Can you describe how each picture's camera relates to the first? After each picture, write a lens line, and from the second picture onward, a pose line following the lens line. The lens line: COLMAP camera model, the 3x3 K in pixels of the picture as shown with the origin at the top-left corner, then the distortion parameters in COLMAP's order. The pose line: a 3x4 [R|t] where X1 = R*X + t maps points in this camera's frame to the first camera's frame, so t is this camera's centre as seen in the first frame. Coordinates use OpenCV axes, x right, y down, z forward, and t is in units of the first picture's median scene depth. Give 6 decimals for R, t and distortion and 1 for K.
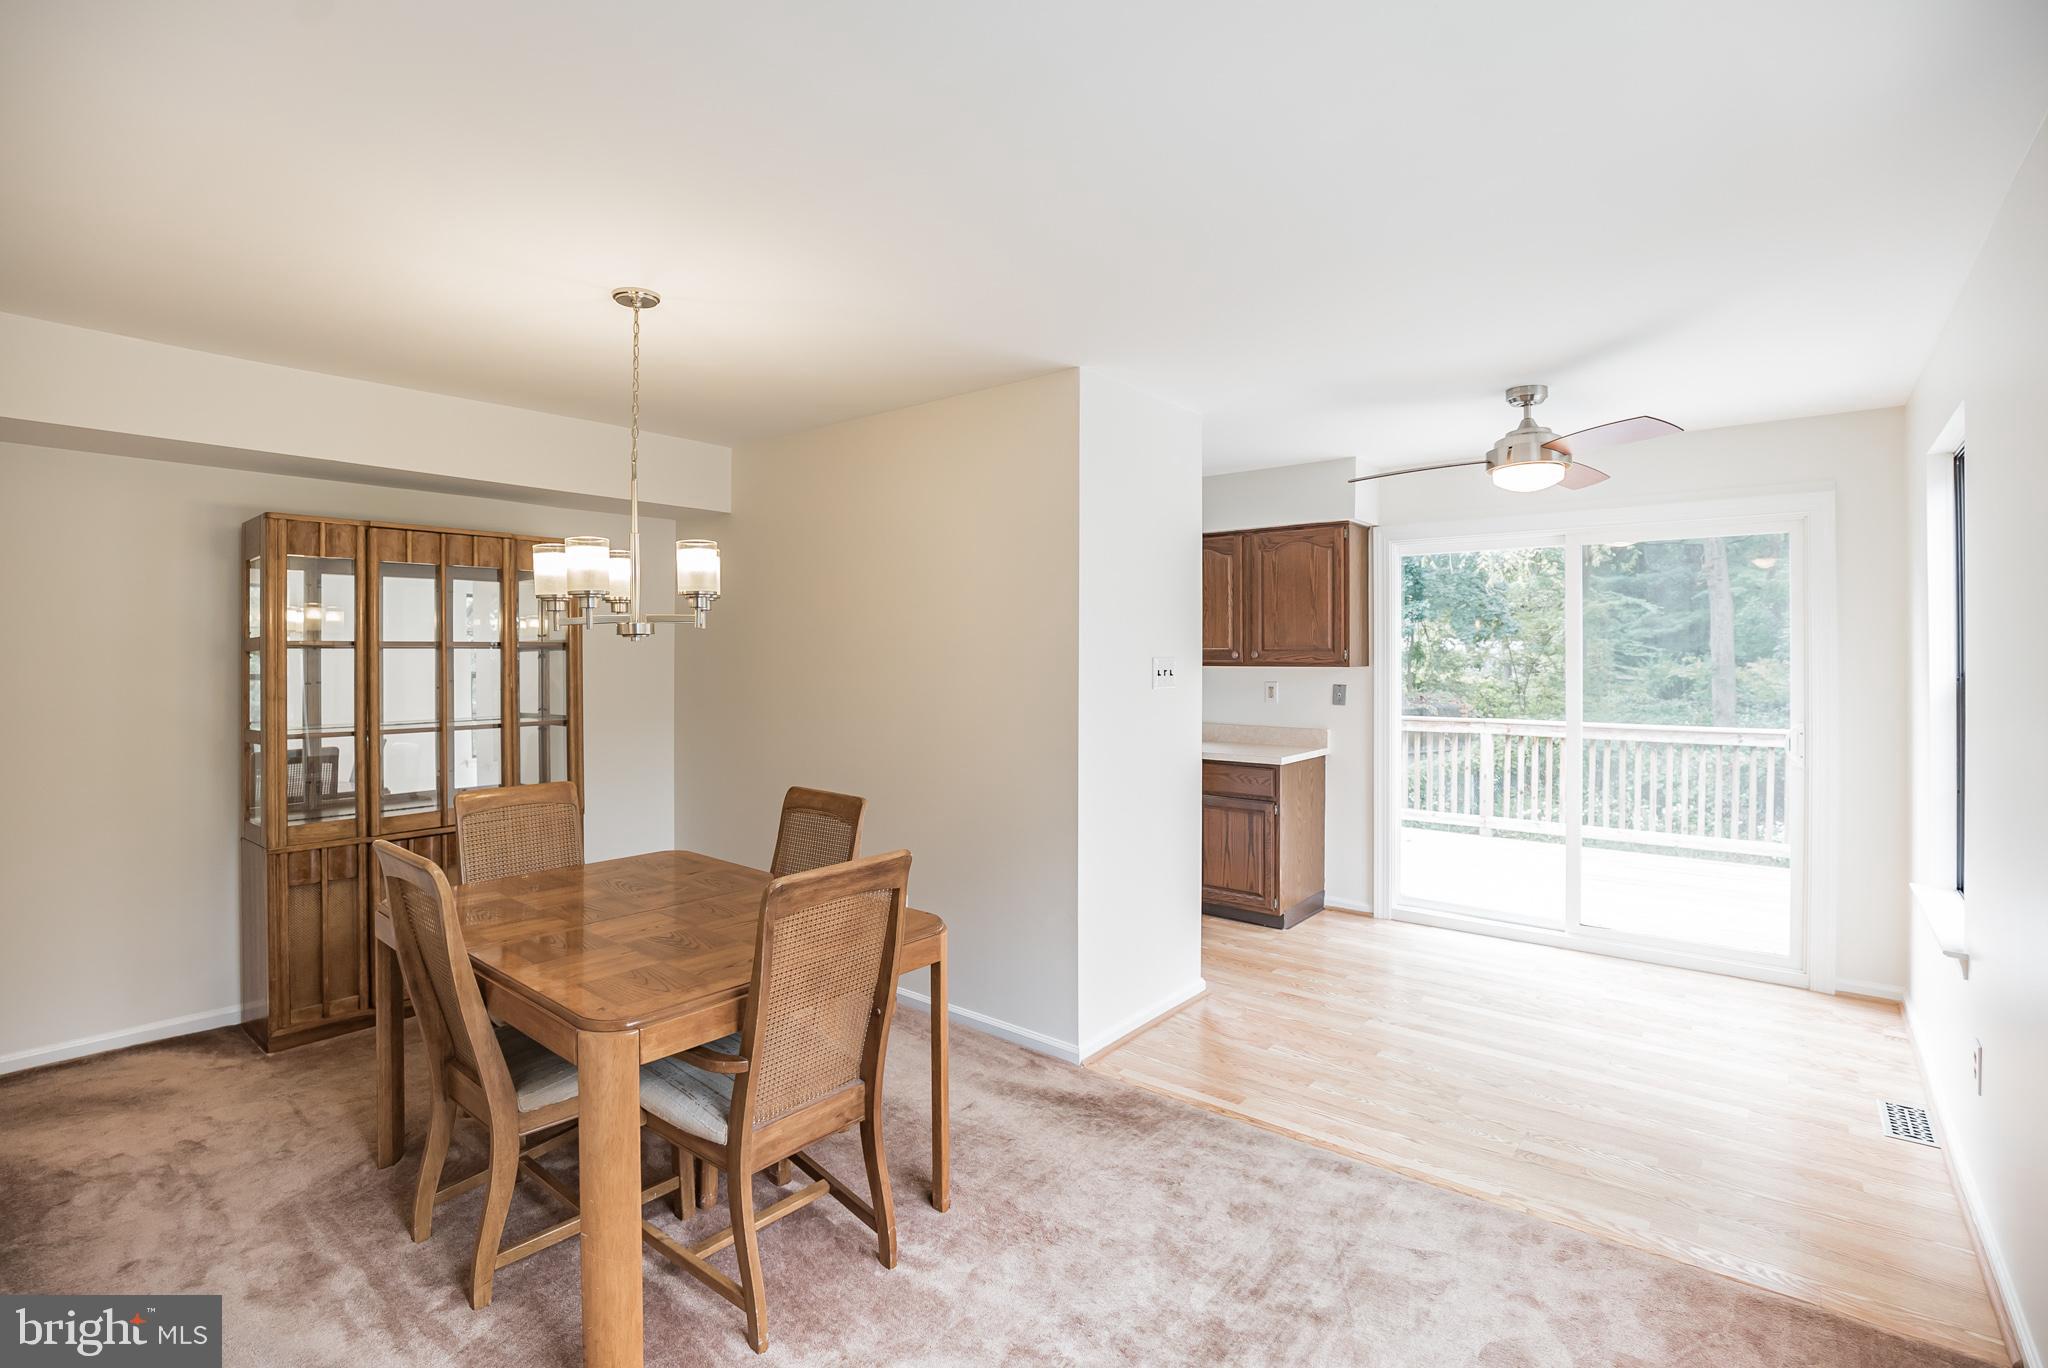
lens RADIAL K [[967.3, 0, 1064.4], [0, 967.3, 645.7], [0, 0, 1]] dist [-0.018966, 0.000147]
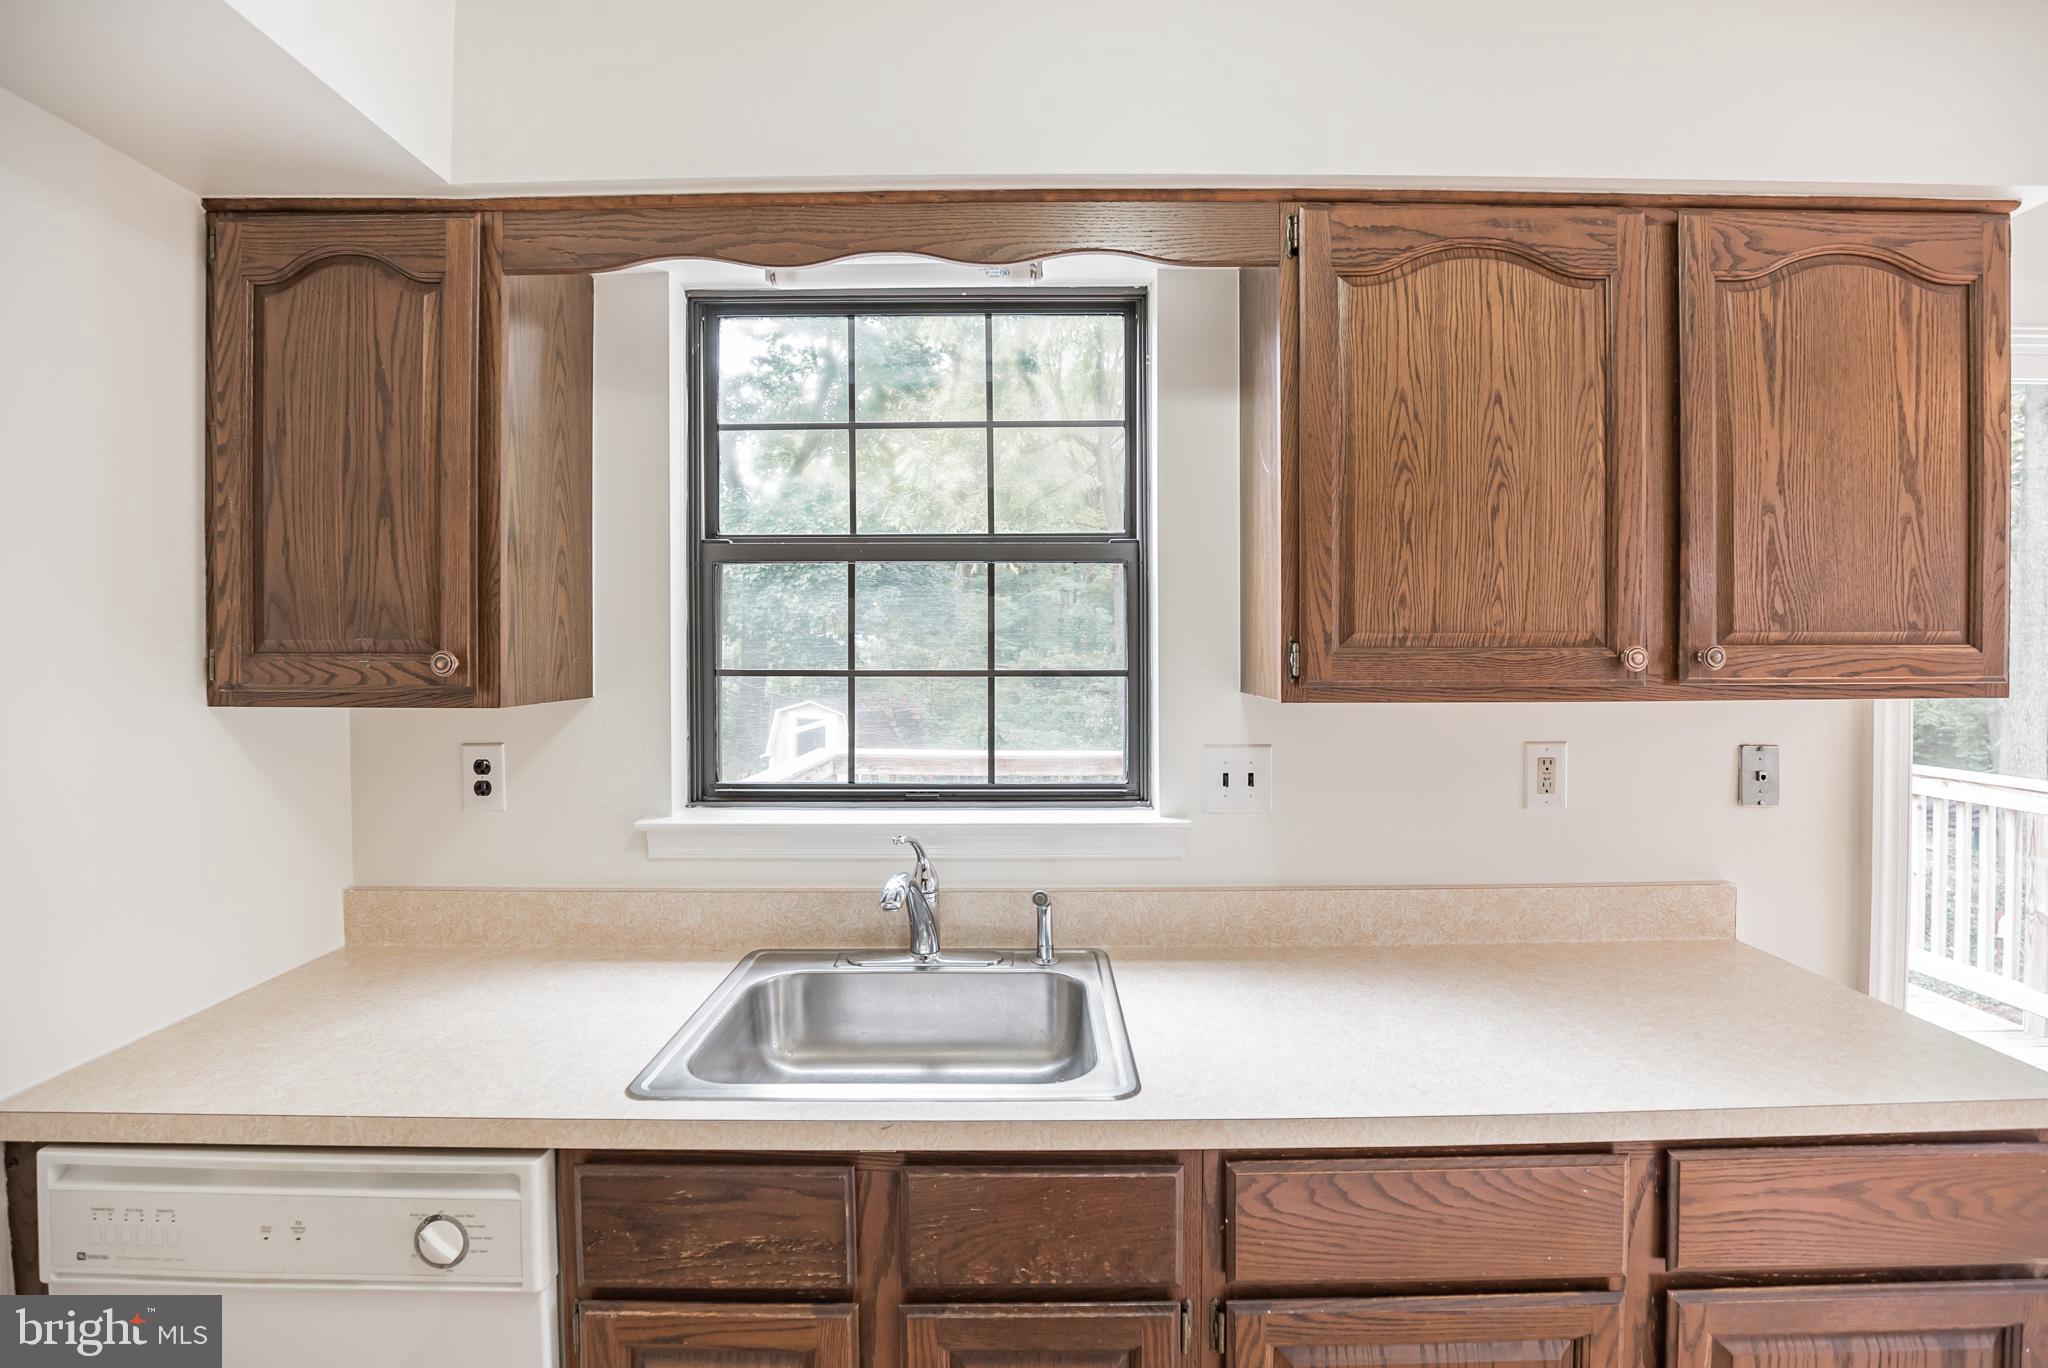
lens RADIAL K [[956.0, 0, 1031.5], [0, 956.0, 661.0], [0, 0, 1]] dist [-0.031756, 0.000609]
pose [[0.797261, -0.011267, 0.603530, -0.109333], [-0.002088, 0.999768, 0.021422, 0.004631], [-0.603632, -0.018339, 0.797052, 0.893822]]
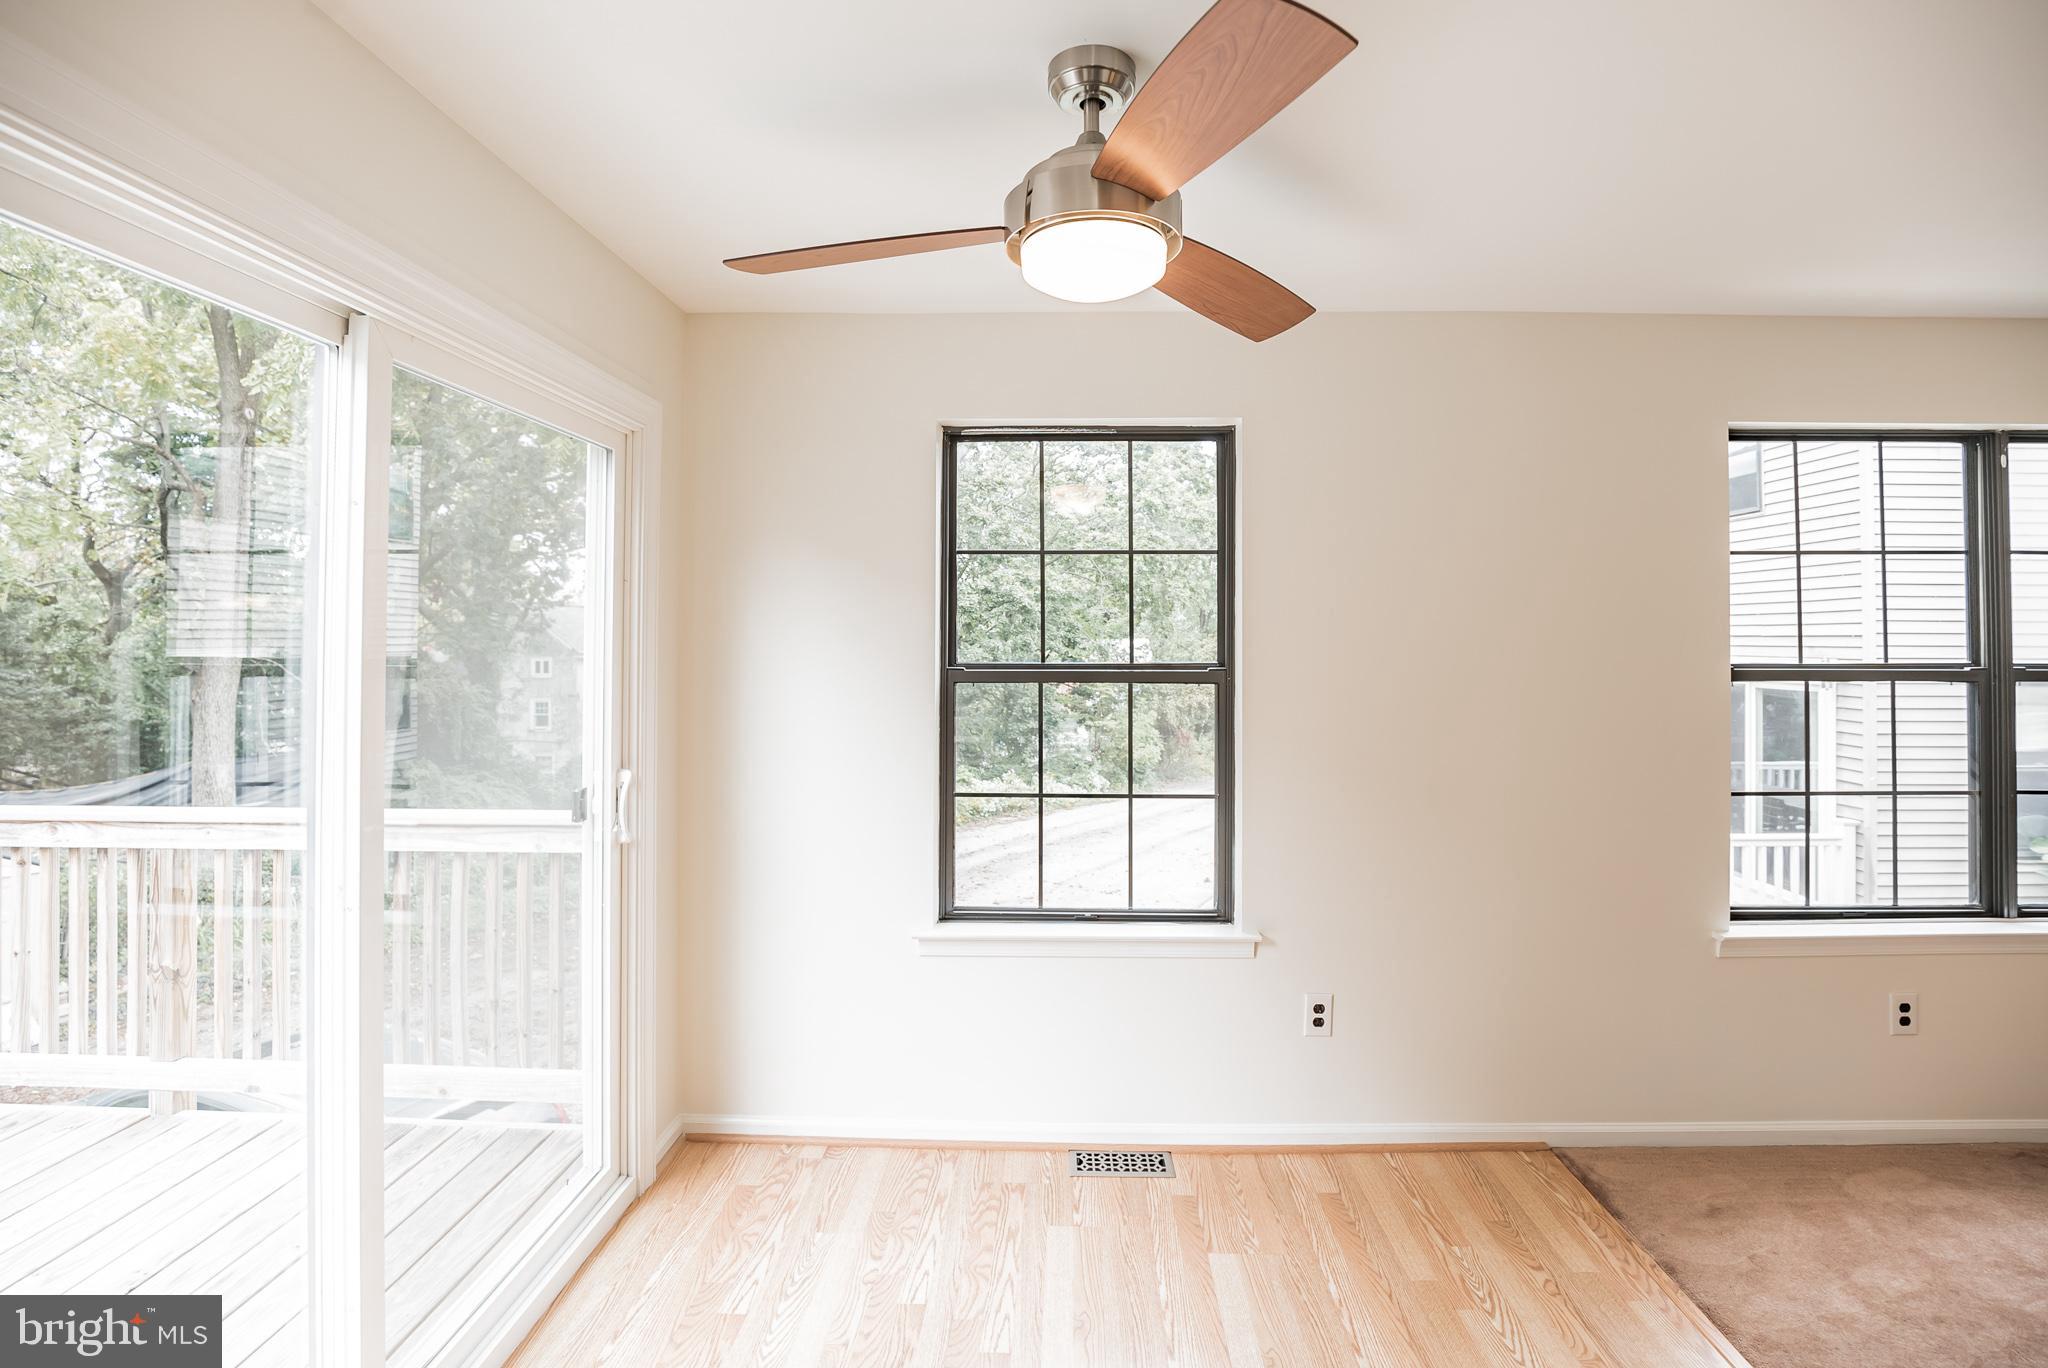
lens RADIAL K [[963.2, 0, 1026.9], [0, 963.2, 625.5], [0, 0, 1]] dist [0.001487, 0.000045]
pose [[-0.565433, 0.009807, 0.824736, 0.090949], [-0.009334, 0.999789, -0.018288, -0.000872], [-0.824742, -0.018039, -0.565222, 0.879812]]
